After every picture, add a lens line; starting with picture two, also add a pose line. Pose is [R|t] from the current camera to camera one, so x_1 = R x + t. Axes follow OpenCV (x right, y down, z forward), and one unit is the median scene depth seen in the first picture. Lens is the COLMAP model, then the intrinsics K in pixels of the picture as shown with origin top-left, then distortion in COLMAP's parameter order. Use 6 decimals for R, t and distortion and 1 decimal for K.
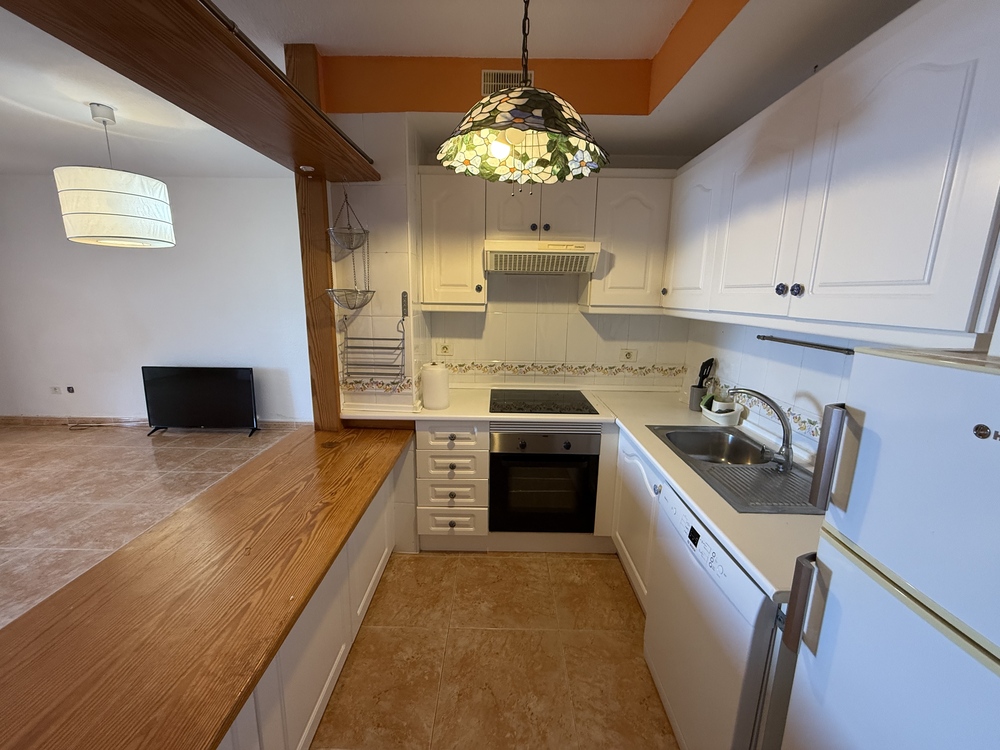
lens RADIAL K [[399.2, 0, 496.2], [0, 399.2, 374.7], [0, 0, 1]] dist [-0.000367, -0.000218]
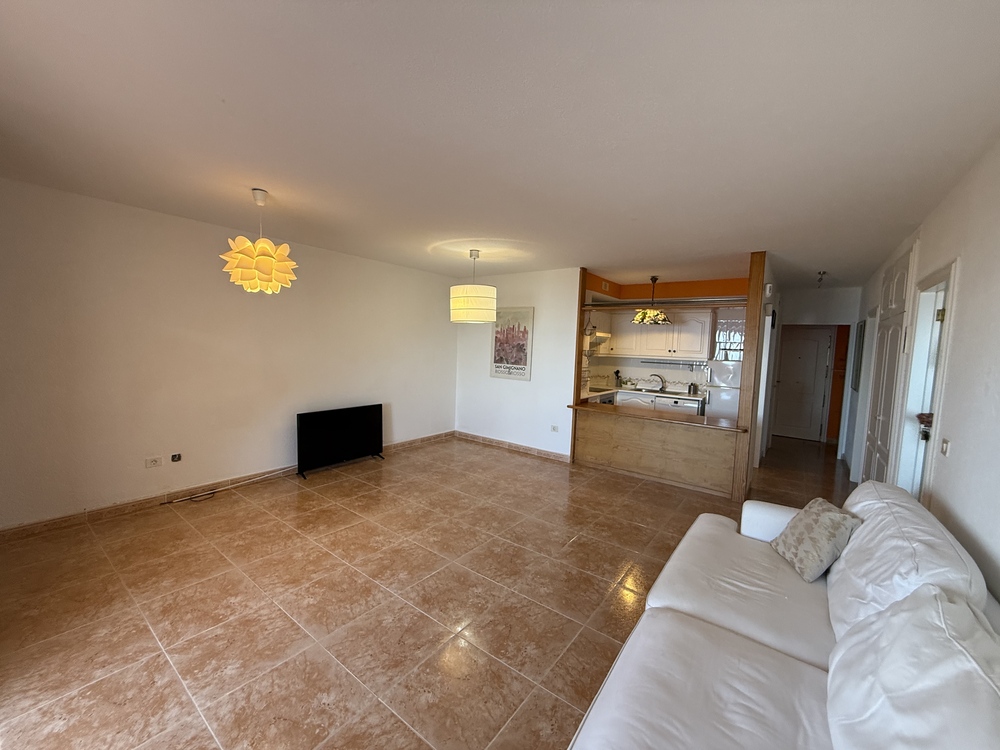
lens RADIAL K [[399.2, 0, 496.2], [0, 399.2, 374.7], [0, 0, 1]] dist [-0.000367, -0.000218]
pose [[0.598465, -0.056638, 0.799145, -2.693396], [0.134814, 0.990393, -0.030767, -0.039080], [-0.789725, 0.126149, 0.600351, -0.124492]]
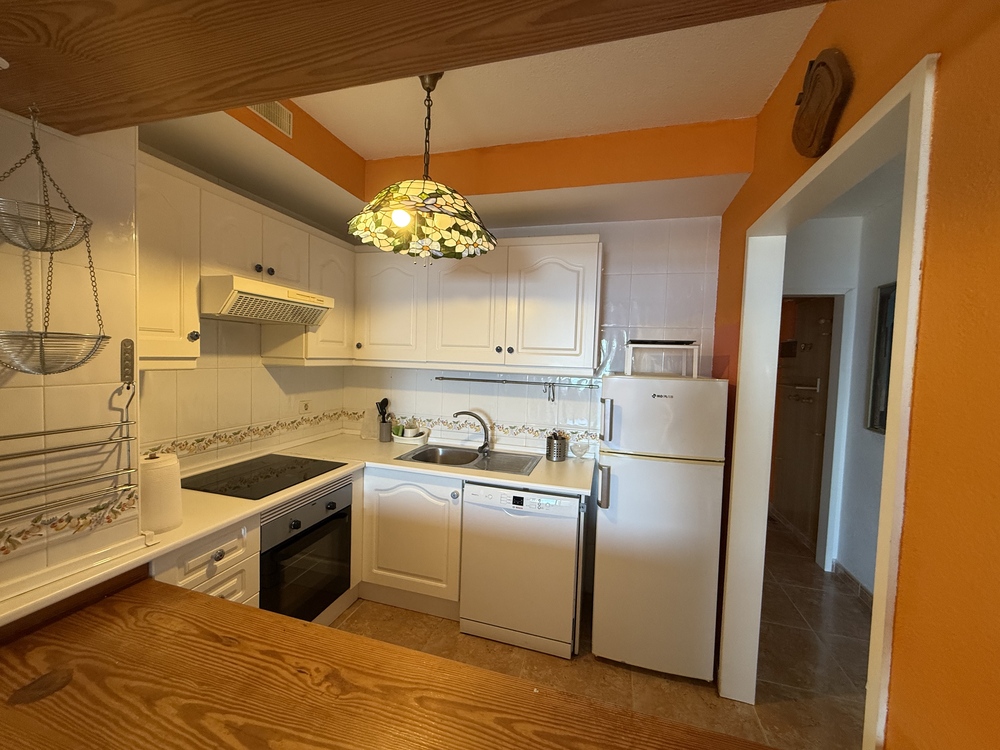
lens RADIAL K [[399.2, 0, 496.2], [0, 399.2, 374.7], [0, 0, 1]] dist [-0.000367, -0.000218]
pose [[0.269927, -0.052110, 0.961470, -0.613122], [0.163392, 0.986532, 0.007597, -0.071824], [-0.948916, 0.155046, 0.274806, 0.329484]]
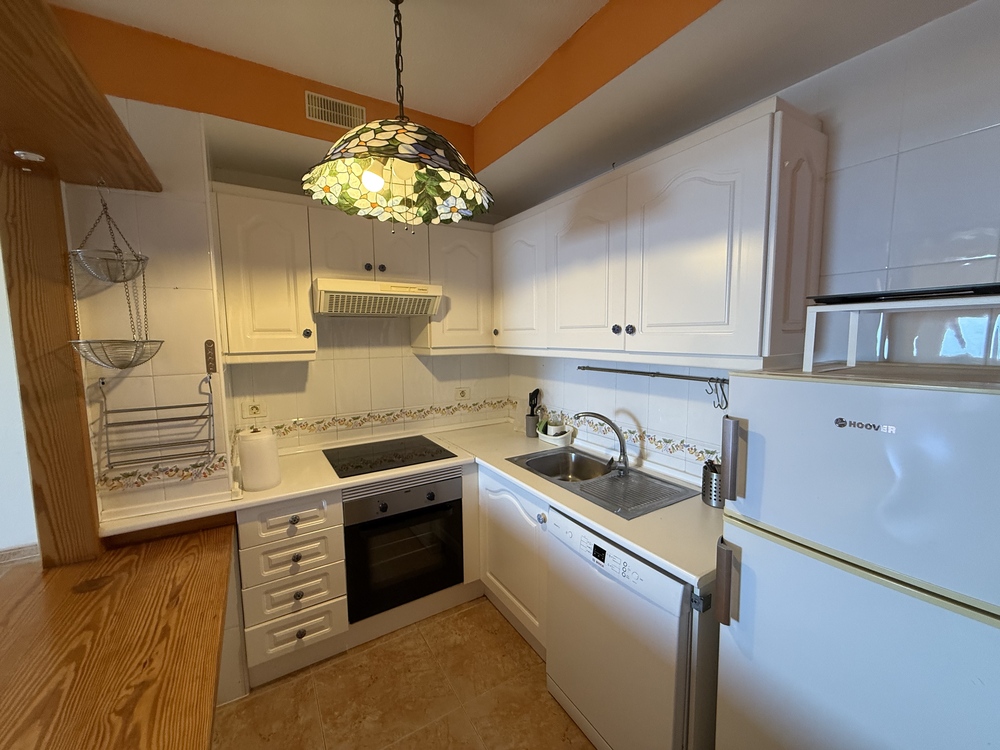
lens RADIAL K [[399.2, 0, 496.2], [0, 399.2, 374.7], [0, 0, 1]] dist [-0.000367, -0.000218]
pose [[0.848742, -0.077471, 0.523102, -0.161813], [0.128693, 0.989730, -0.062230, -0.027144], [-0.512909, 0.120137, 0.849995, 0.092553]]
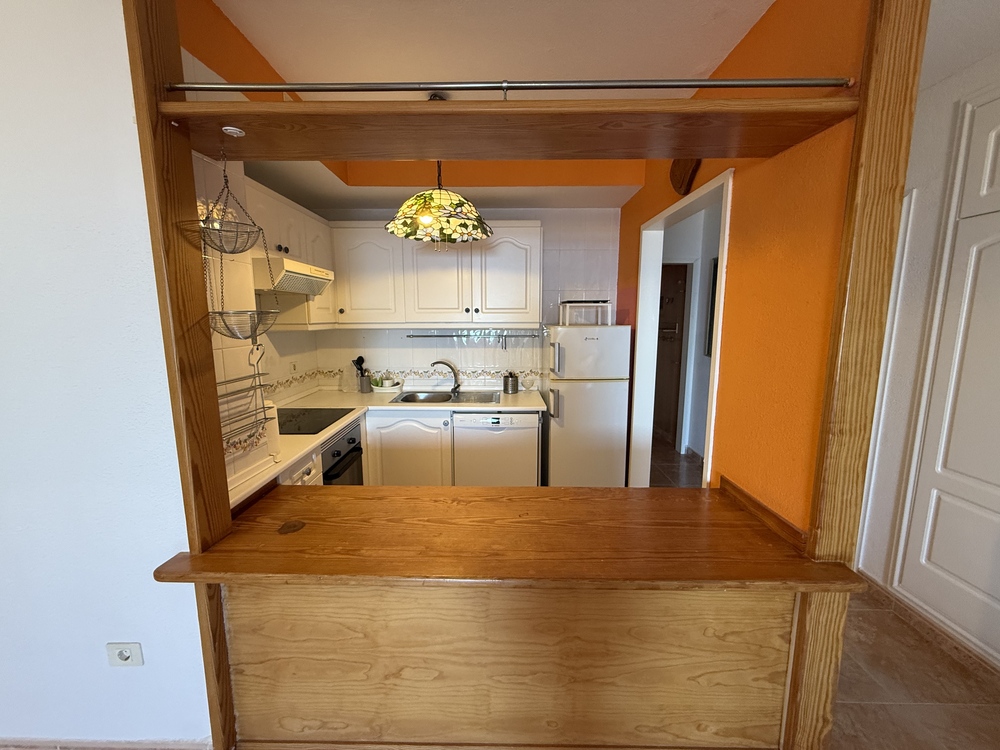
lens RADIAL K [[399.2, 0, 496.2], [0, 399.2, 374.7], [0, 0, 1]] dist [-0.000367, -0.000218]
pose [[0.002897, -0.162389, 0.986723, -0.968369], [0.202671, 0.966344, 0.158440, -0.113698], [-0.979243, 0.199521, 0.035711, 0.507436]]
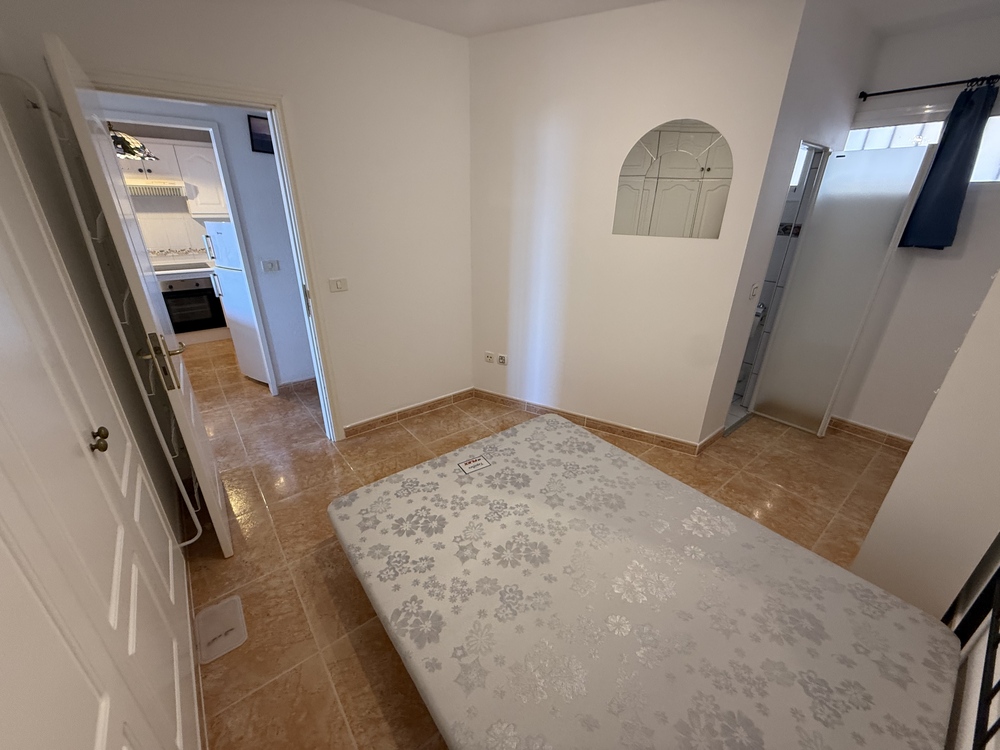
lens RADIAL K [[399.2, 0, 496.2], [0, 399.2, 374.7], [0, 0, 1]] dist [-0.000367, -0.000218]
pose [[0.777746, -0.252471, 0.575647, 0.074129], [0.126602, 0.959942, 0.249968, 0.311142], [-0.615697, -0.121534, 0.778554, -1.682423]]
